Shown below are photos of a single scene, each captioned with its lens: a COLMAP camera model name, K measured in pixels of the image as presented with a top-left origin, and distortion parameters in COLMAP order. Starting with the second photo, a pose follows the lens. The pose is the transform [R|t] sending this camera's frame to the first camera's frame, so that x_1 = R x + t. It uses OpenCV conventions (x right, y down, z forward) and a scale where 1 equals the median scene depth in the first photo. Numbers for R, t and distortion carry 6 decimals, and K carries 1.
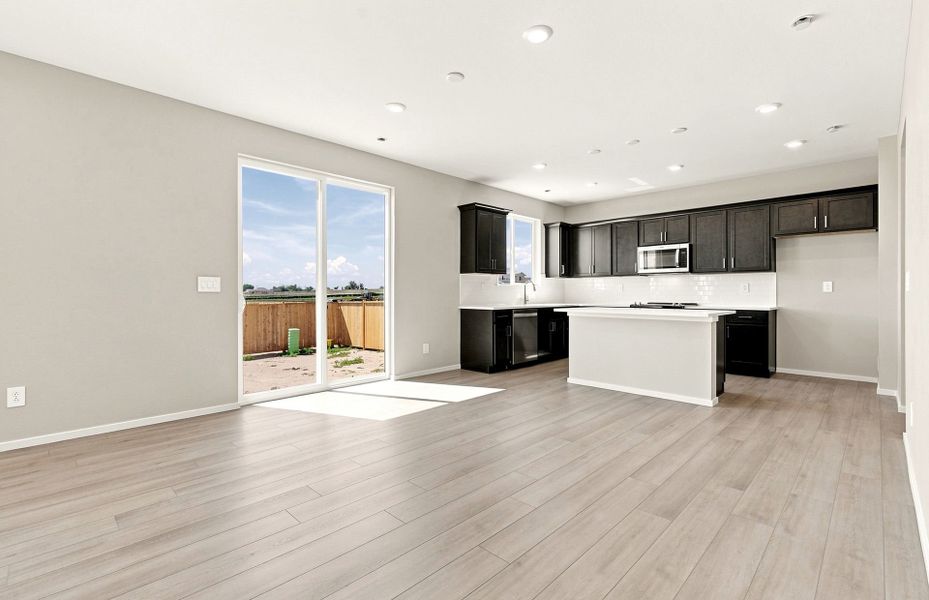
lens RADIAL K [[419.8, 0, 465.6], [0, 419.8, 296.6], [0, 0, 1]] dist [-0.009502, 0.002492]
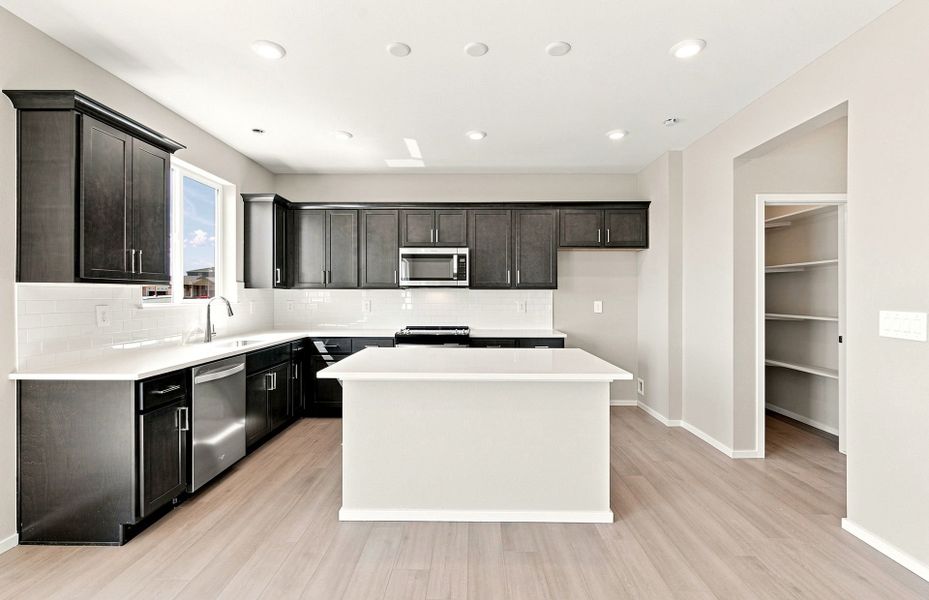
lens RADIAL K [[419.8, 0, 467.1], [0, 419.8, 296.6], [0, 0, 1]] dist [-0.009502, 0.002492]
pose [[0.719793, -0.000115, 0.694189, 0.017424], [0.002471, 0.999994, -0.002396, -0.042778], [-0.694184, 0.003440, 0.719789, 0.509589]]
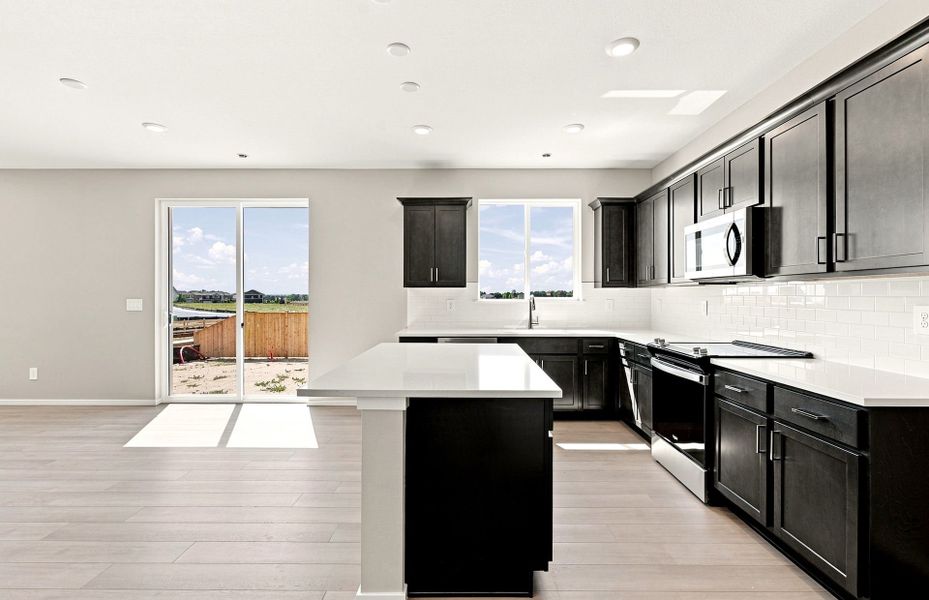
lens RADIAL K [[419.8, 0, 468.4], [0, 419.8, 297.9], [0, 0, 1]] dist [-0.009502, 0.002492]
pose [[0.698710, 0.003510, -0.715397, 0.691494], [-0.007347, 0.999970, -0.002269, -0.036904], [0.715368, 0.006841, 0.698715, 0.560995]]
